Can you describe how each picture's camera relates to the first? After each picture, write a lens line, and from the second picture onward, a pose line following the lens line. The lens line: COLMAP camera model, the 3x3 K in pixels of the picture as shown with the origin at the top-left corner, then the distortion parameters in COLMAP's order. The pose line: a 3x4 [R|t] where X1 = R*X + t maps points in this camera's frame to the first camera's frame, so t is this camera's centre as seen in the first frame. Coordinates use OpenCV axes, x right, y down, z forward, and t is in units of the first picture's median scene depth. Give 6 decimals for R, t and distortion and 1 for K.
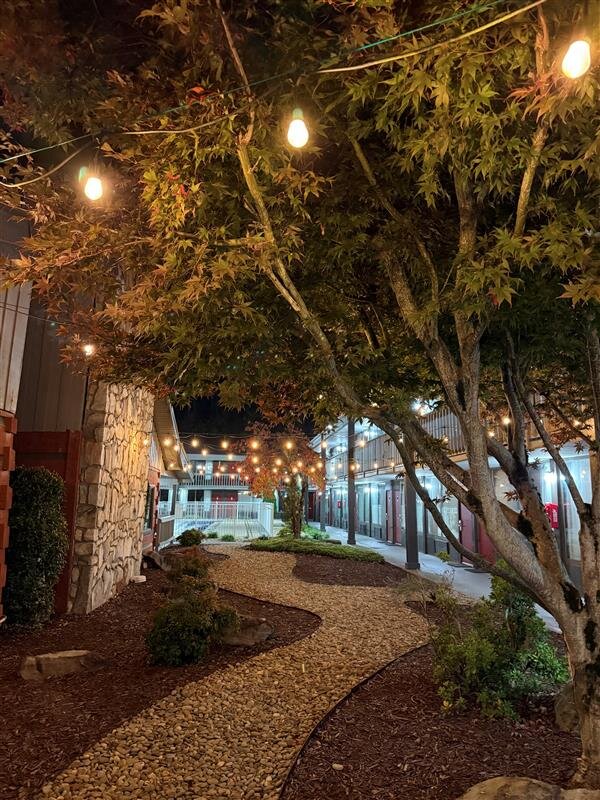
lens RADIAL K [[559.9, 0, 299.6], [0, 559.9, 414.4], [0, 0, 1]] dist [0.030876, -0.001573]
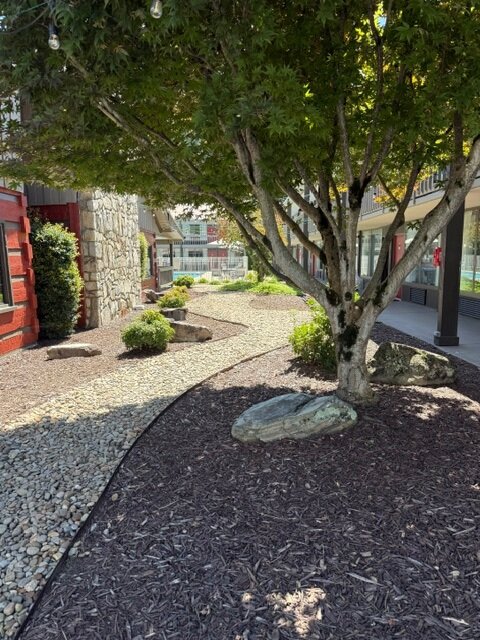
lens RADIAL K [[448.0, 0, 239.6], [0, 448.0, 331.5], [0, 0, 1]] dist [0.030876, -0.001573]
pose [[0.994346, -0.004527, -0.106095, 0.117261], [0.037660, 0.949184, 0.312461, -0.002655], [0.099289, -0.314690, 0.943987, -0.106877]]
